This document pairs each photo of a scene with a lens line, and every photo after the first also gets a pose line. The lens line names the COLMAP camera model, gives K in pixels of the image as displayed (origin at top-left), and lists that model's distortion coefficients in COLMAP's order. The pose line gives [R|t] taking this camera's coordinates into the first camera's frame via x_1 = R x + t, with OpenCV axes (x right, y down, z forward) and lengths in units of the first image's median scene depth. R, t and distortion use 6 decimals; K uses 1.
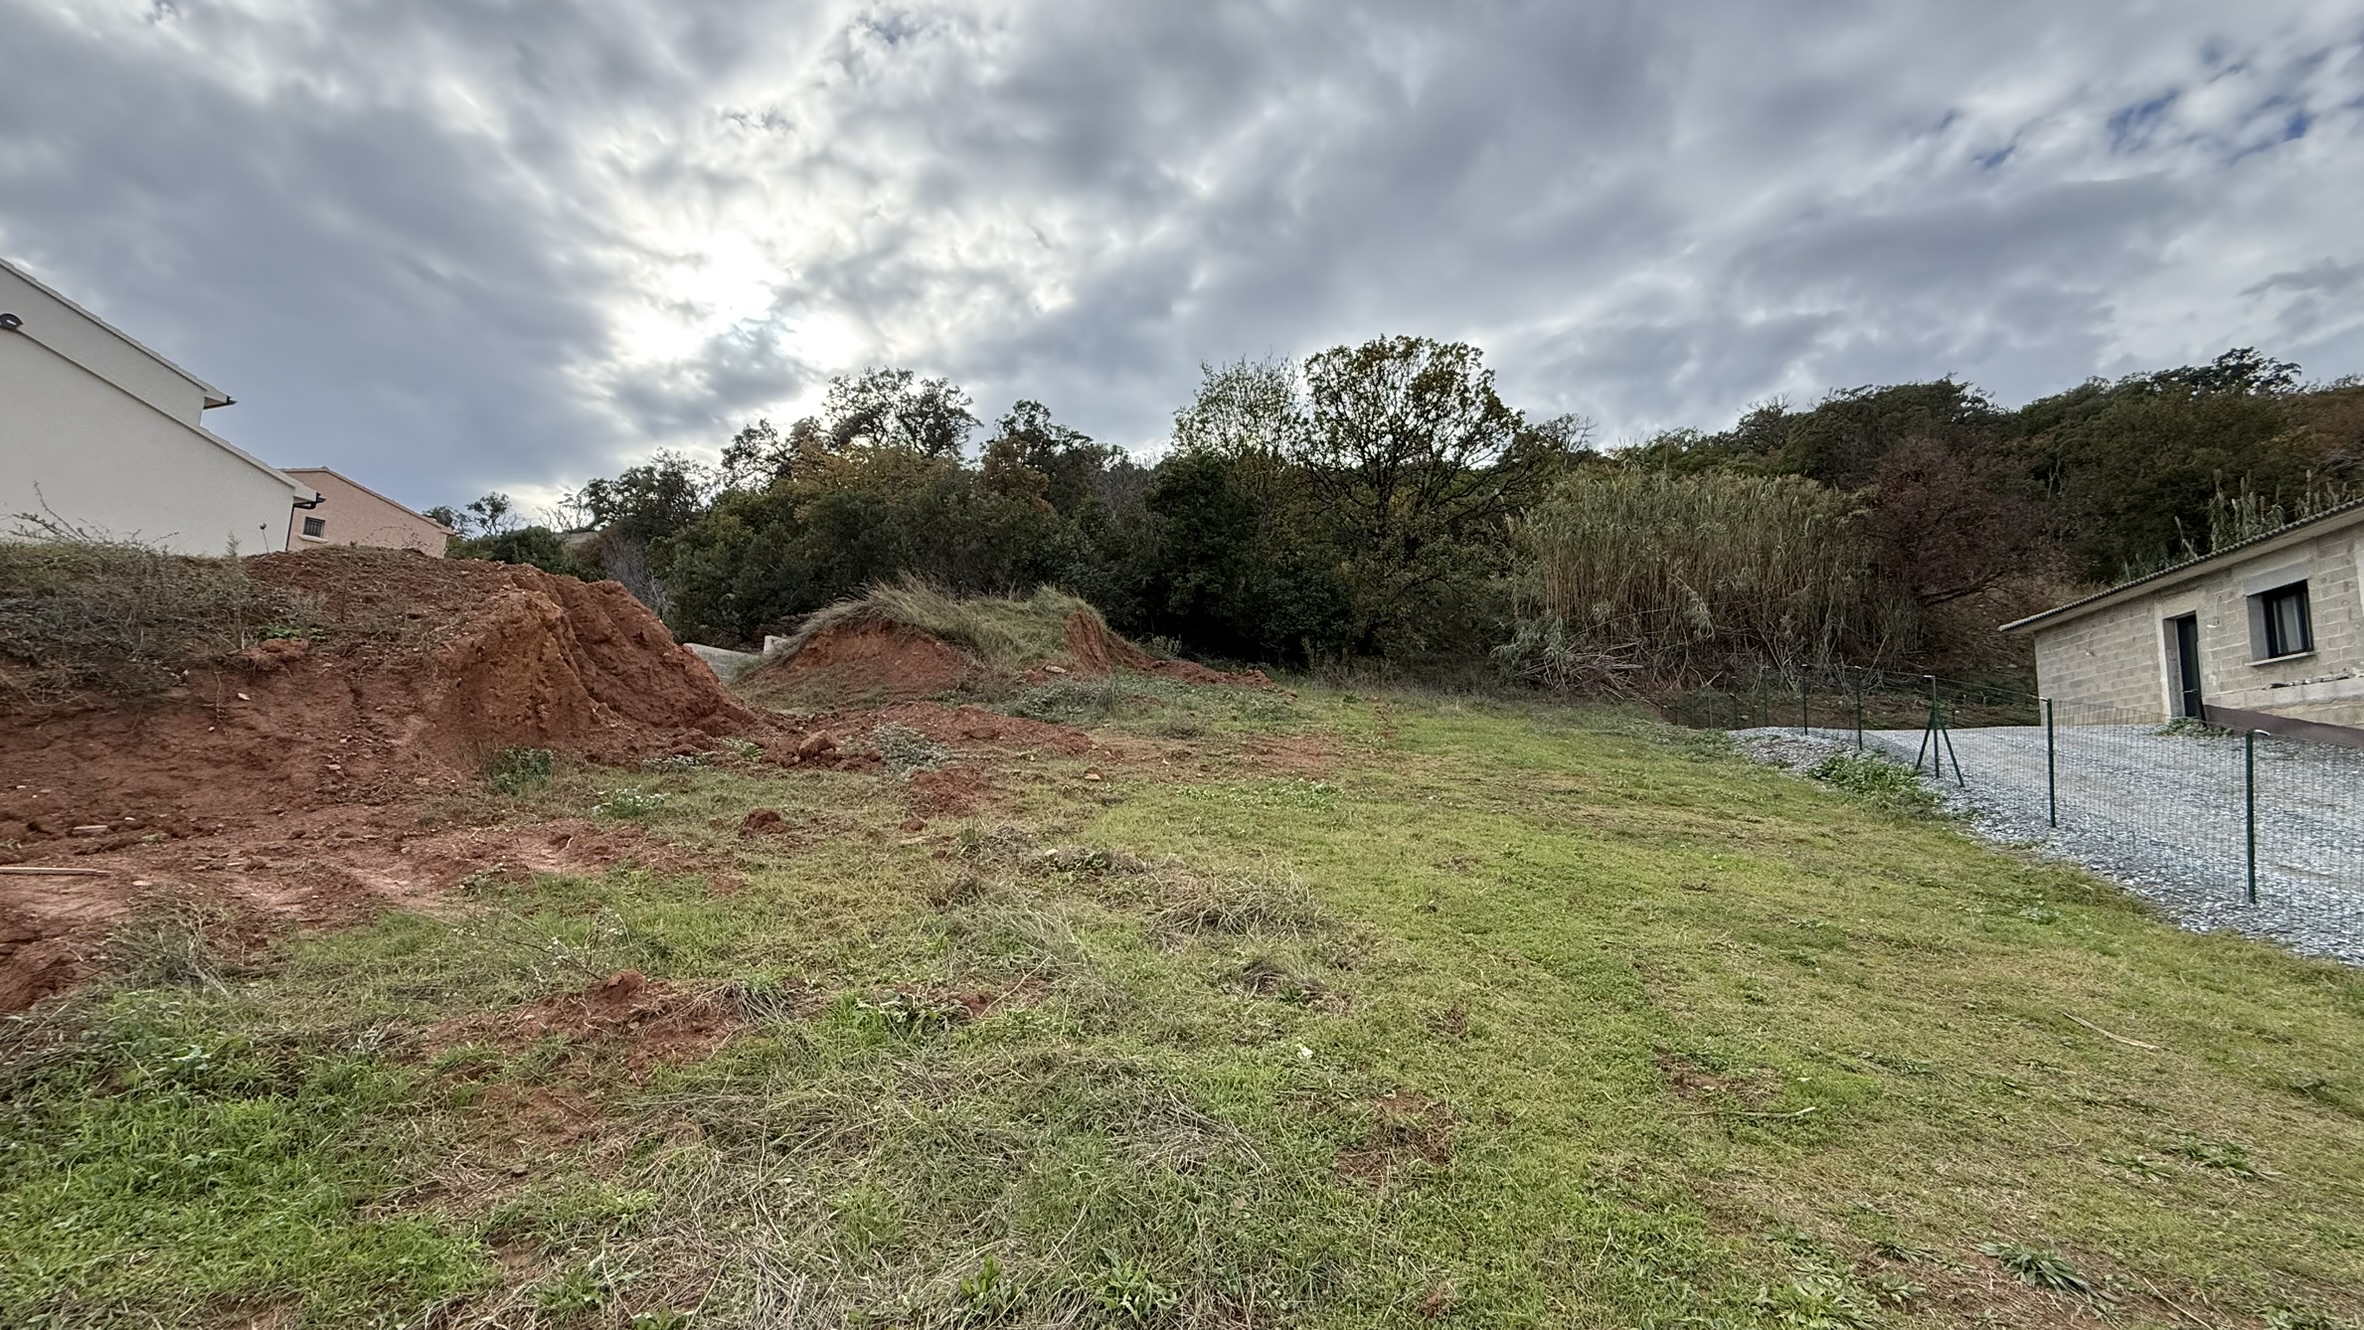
lens RADIAL K [[951.1, 0, 1181.0], [0, 951.1, 668.4], [0, 0, 1]] dist [0.000682, 0.000083]
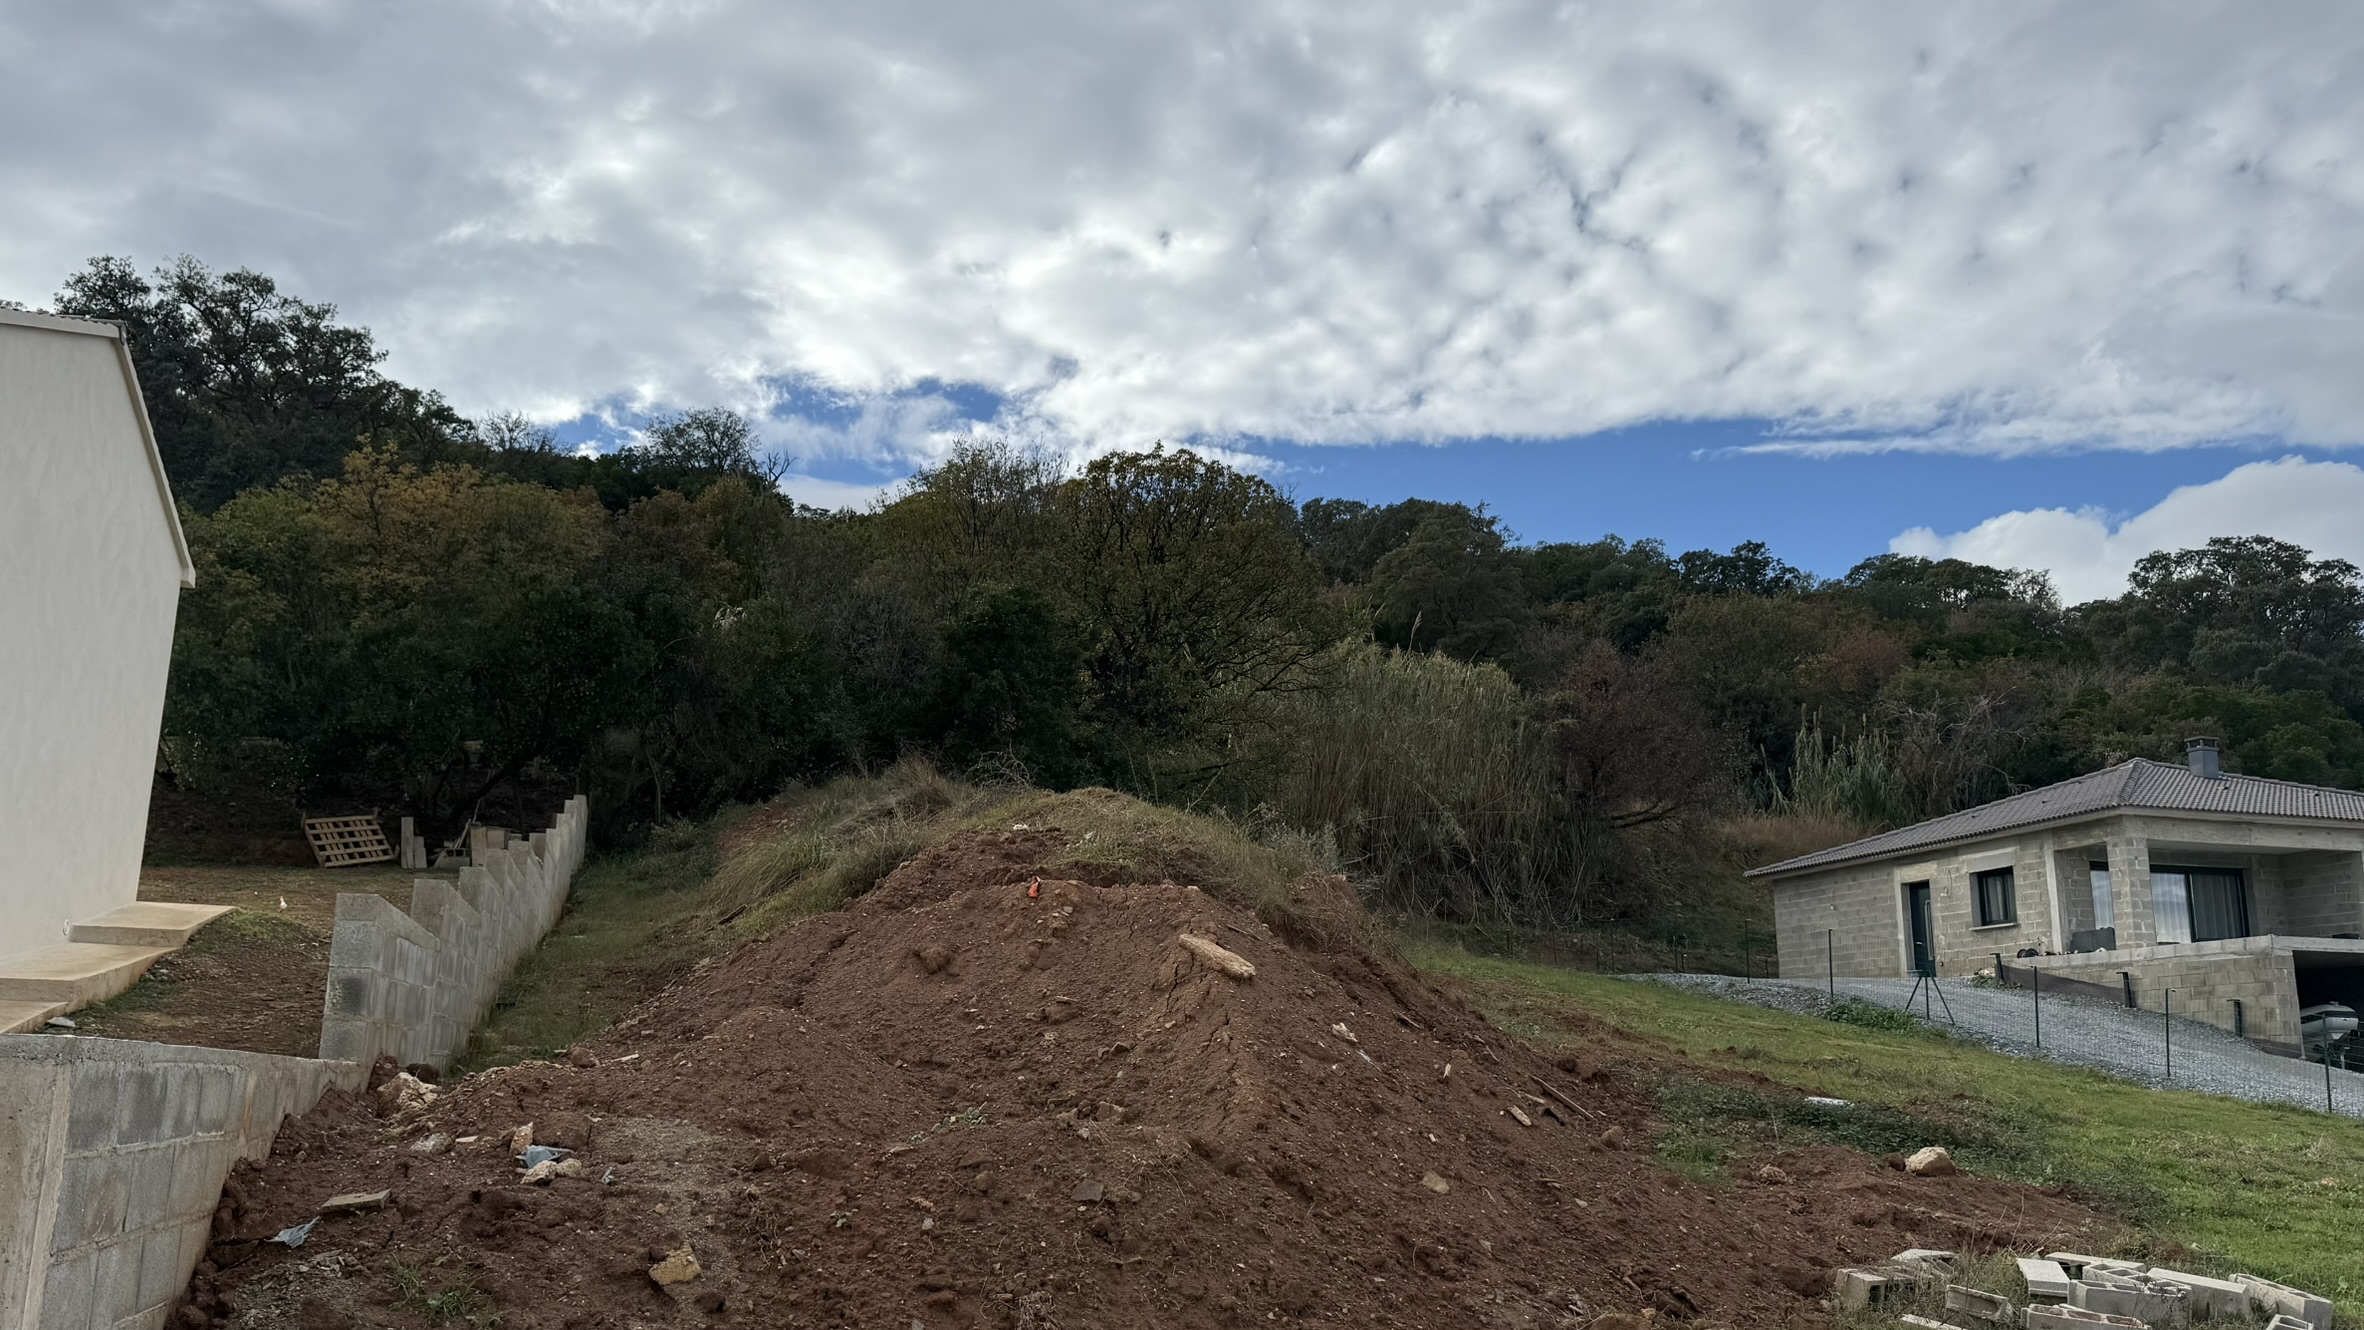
lens RADIAL K [[1793.9, 0, 1183.1], [0, 1793.9, 661.1], [0, 0, 1]] dist [0.000804, 0.000453]
pose [[0.829474, 0.111567, 0.547289, -0.878383], [-0.059479, 0.991920, -0.112060, -0.023492], [-0.555369, 0.060399, 0.829408, -0.322435]]
